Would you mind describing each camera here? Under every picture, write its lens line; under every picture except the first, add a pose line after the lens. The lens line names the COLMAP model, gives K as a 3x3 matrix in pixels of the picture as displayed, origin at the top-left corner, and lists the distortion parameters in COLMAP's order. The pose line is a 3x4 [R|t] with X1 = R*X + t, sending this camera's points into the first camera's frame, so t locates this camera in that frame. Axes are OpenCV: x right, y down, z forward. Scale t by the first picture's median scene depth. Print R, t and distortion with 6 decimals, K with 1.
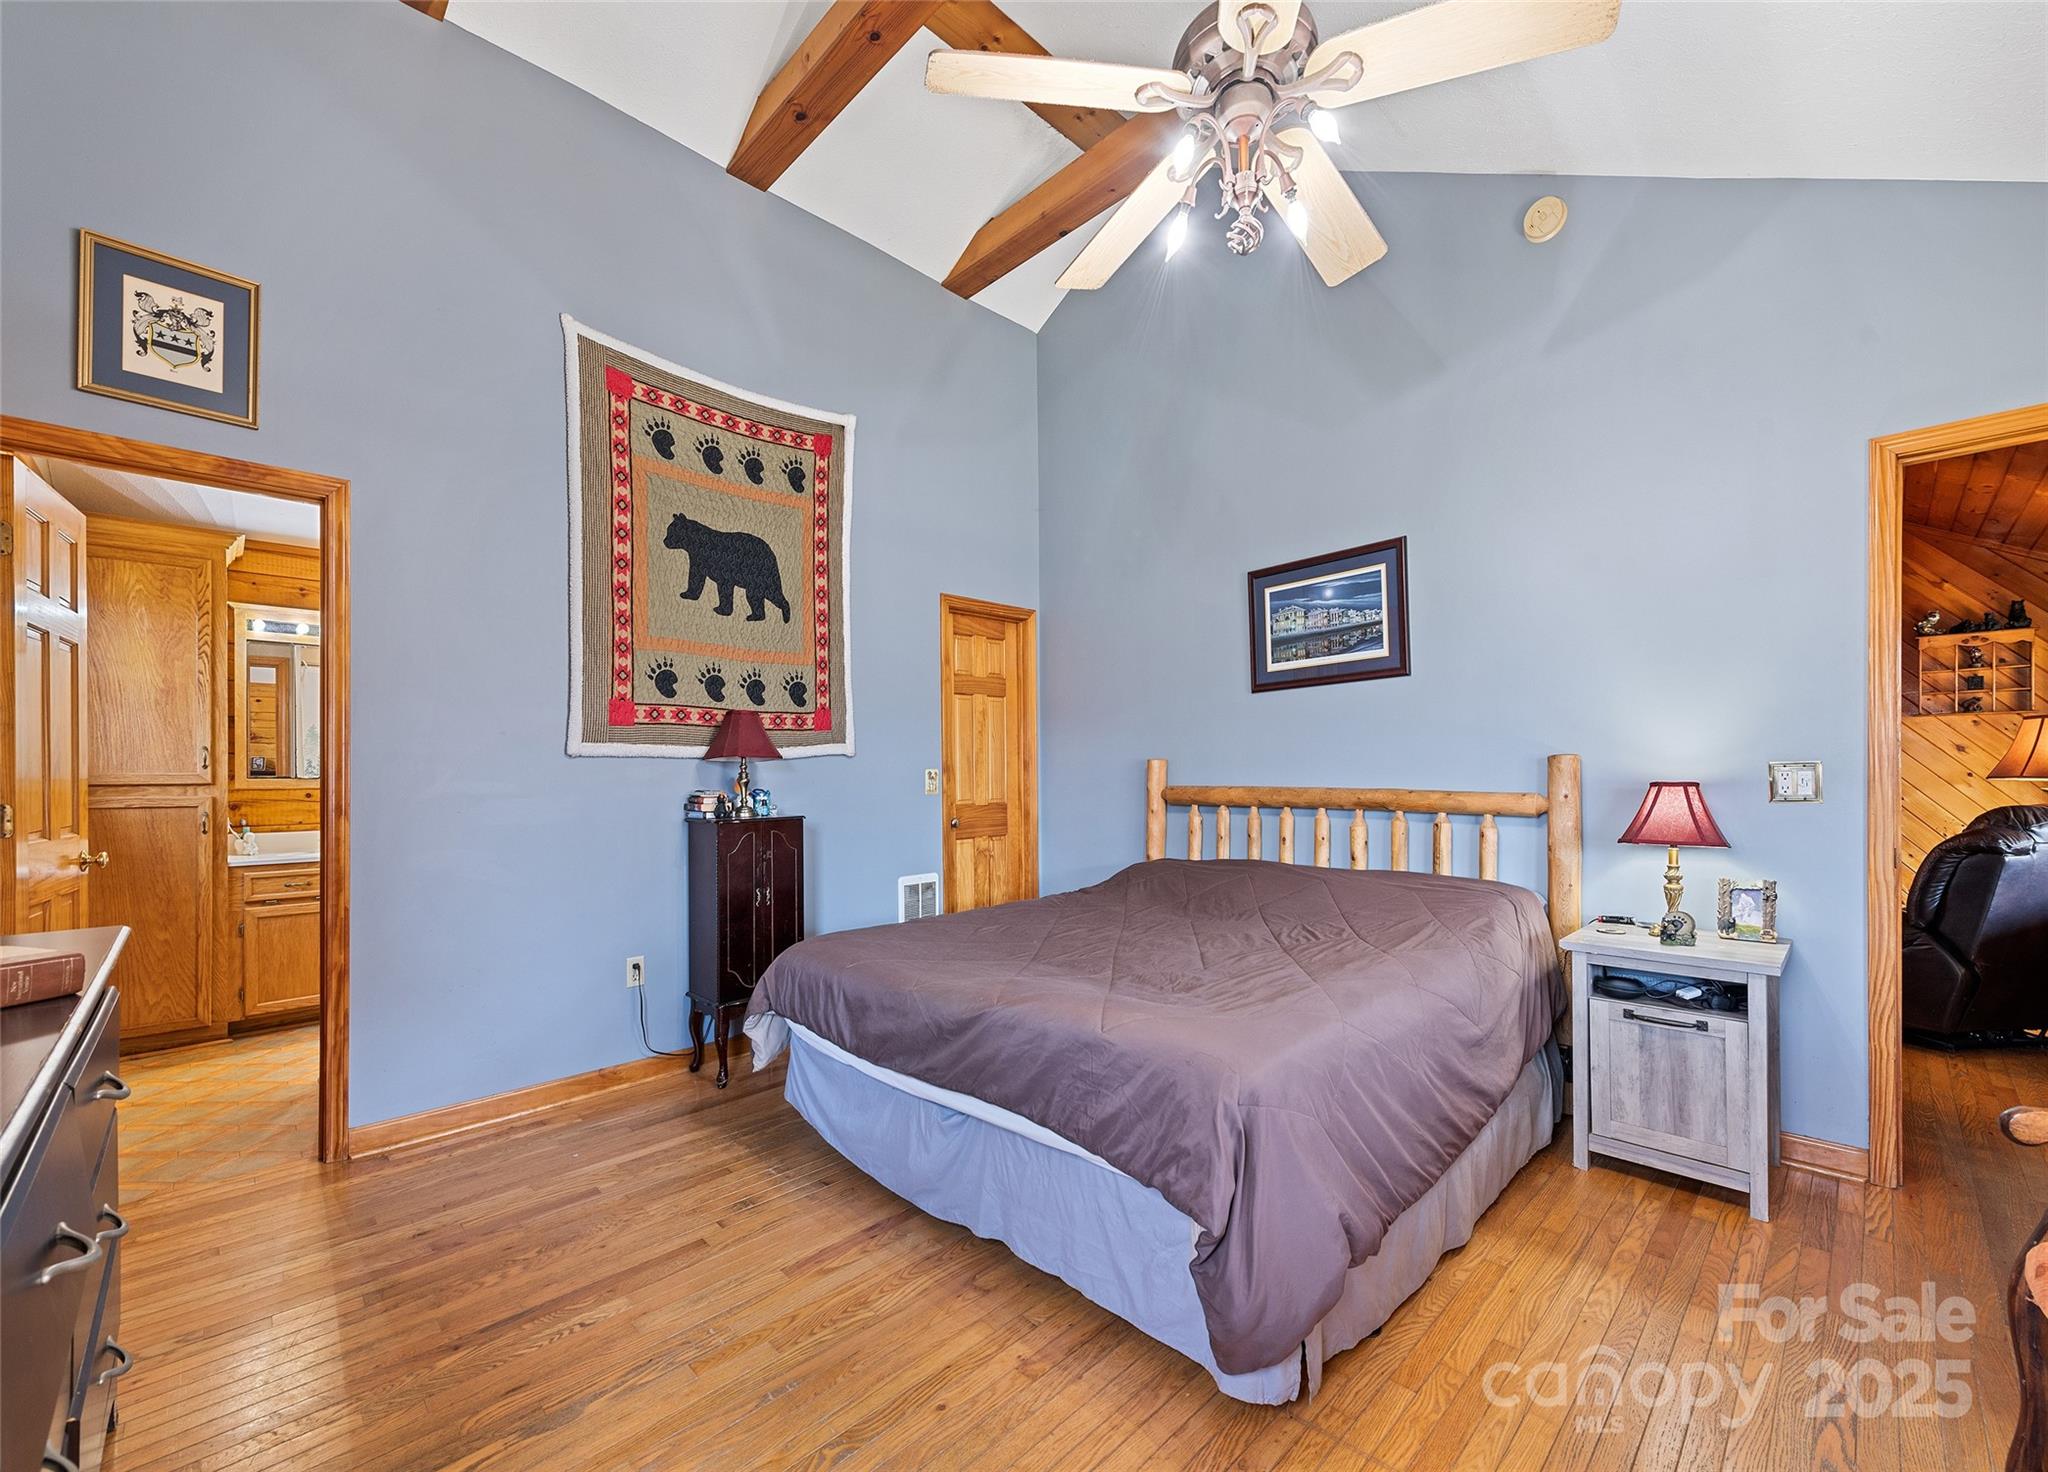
lens RADIAL K [[811.8, 0, 1022.2], [0, 811.8, 764.4], [0, 0, 1]] dist [0.006951, -0.000755]
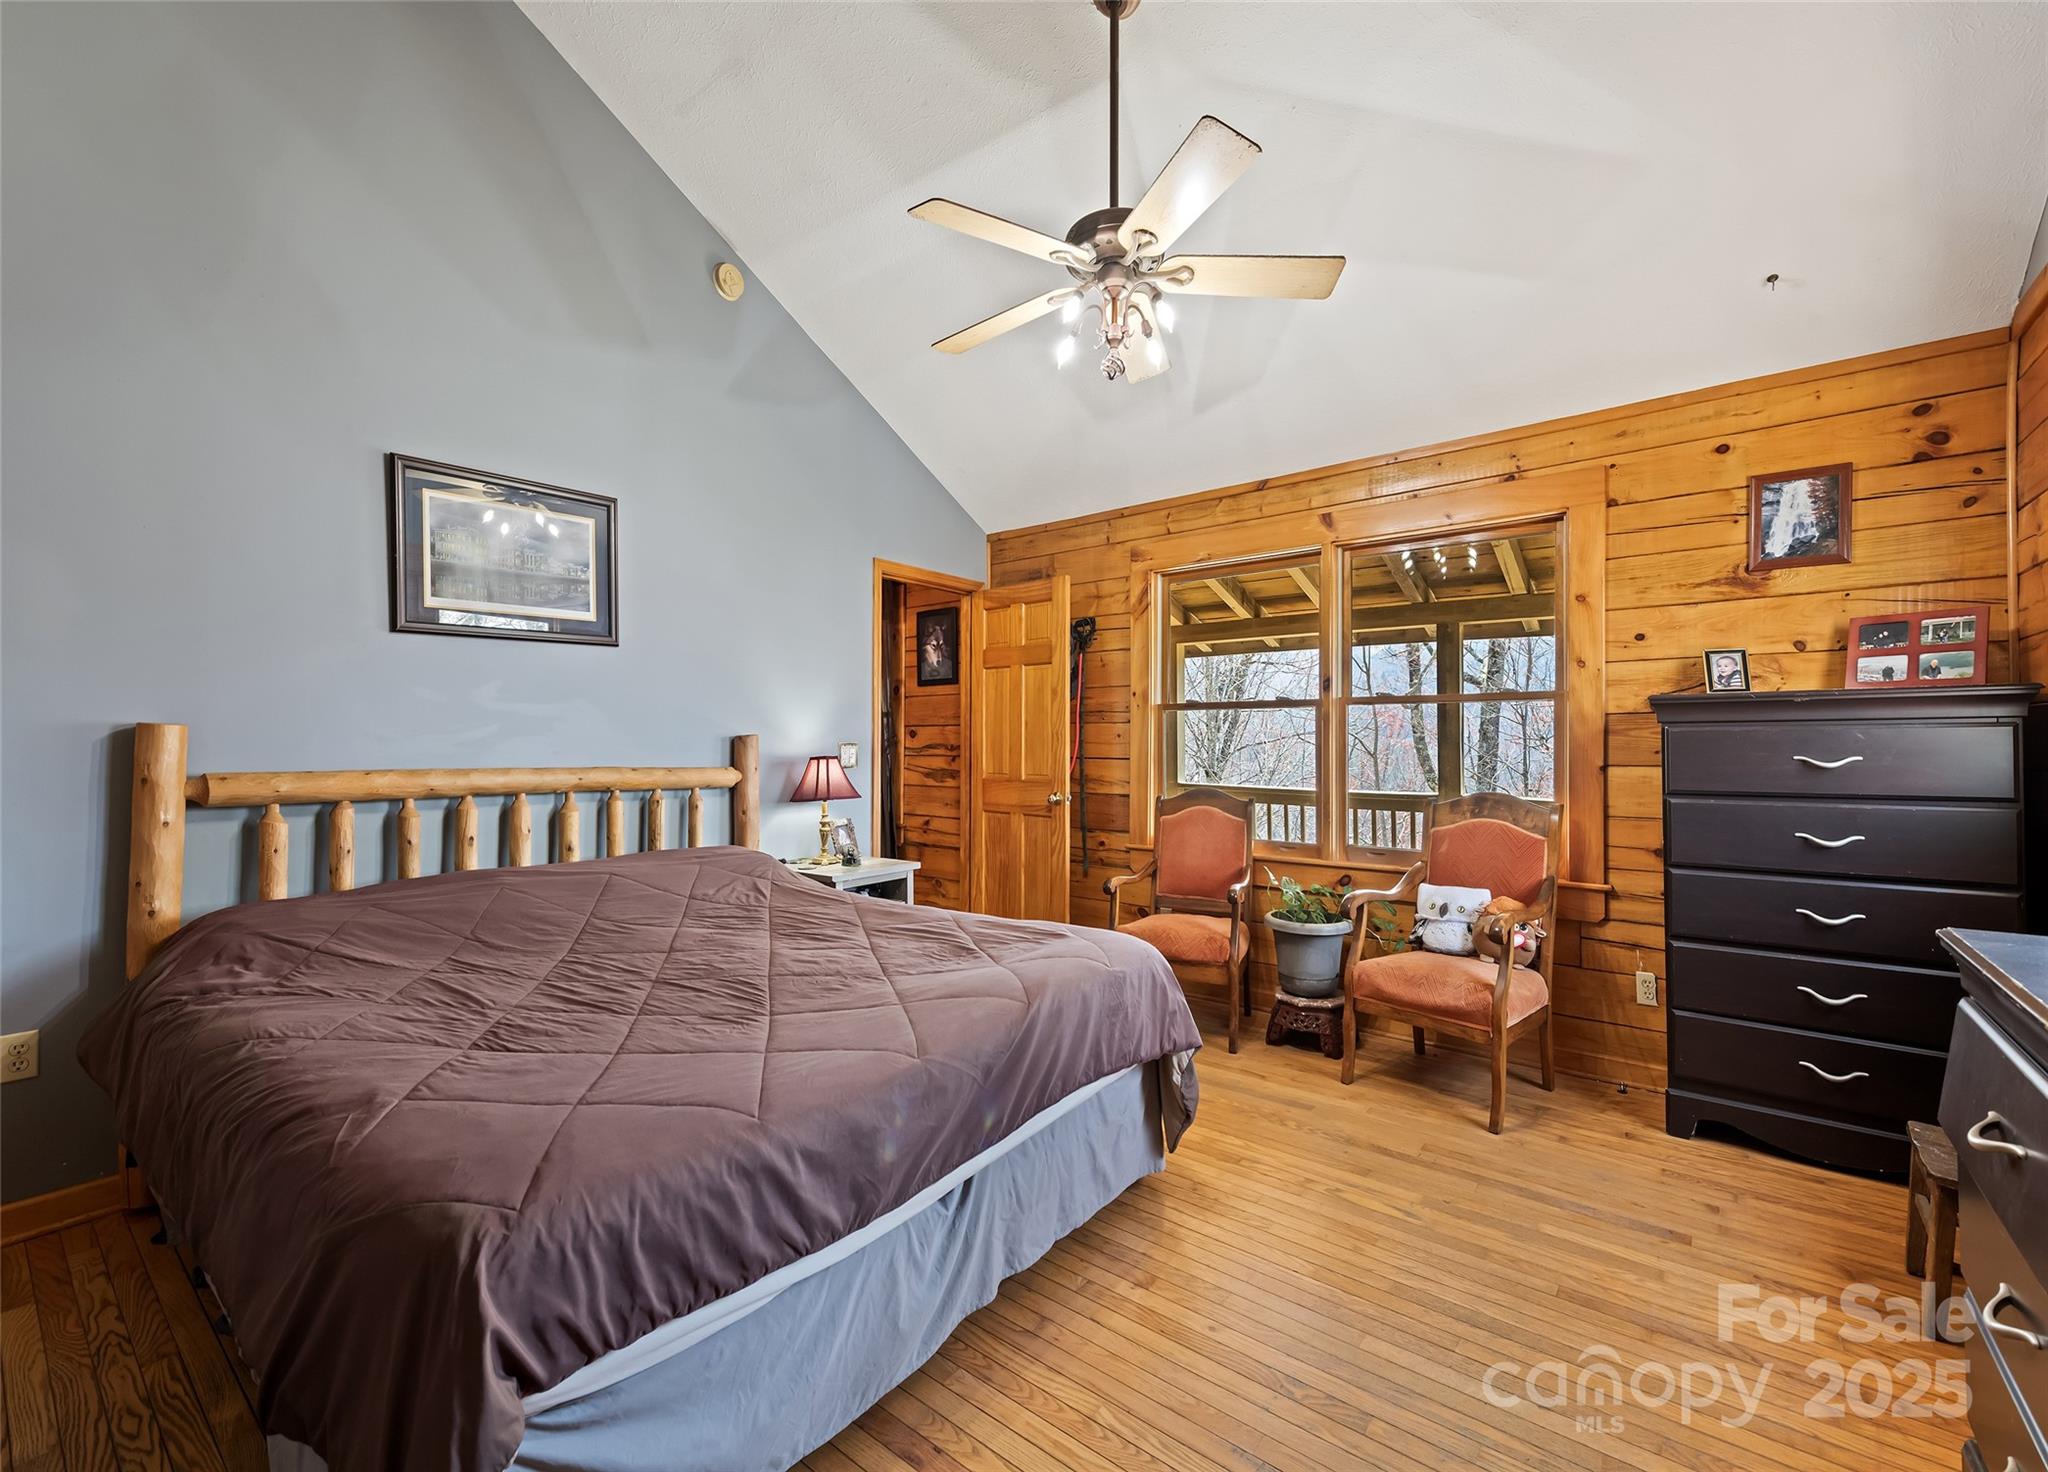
lens RADIAL K [[848.9, 0, 1024.6], [0, 848.9, 741.3], [0, 0, 1]] dist [-0.002563, -0.000099]
pose [[-0.120567, 0.014673, 0.992597, -0.914678], [-0.003372, 0.999879, -0.015190, 0.022885], [-0.992699, -0.005178, -0.120503, 1.063613]]
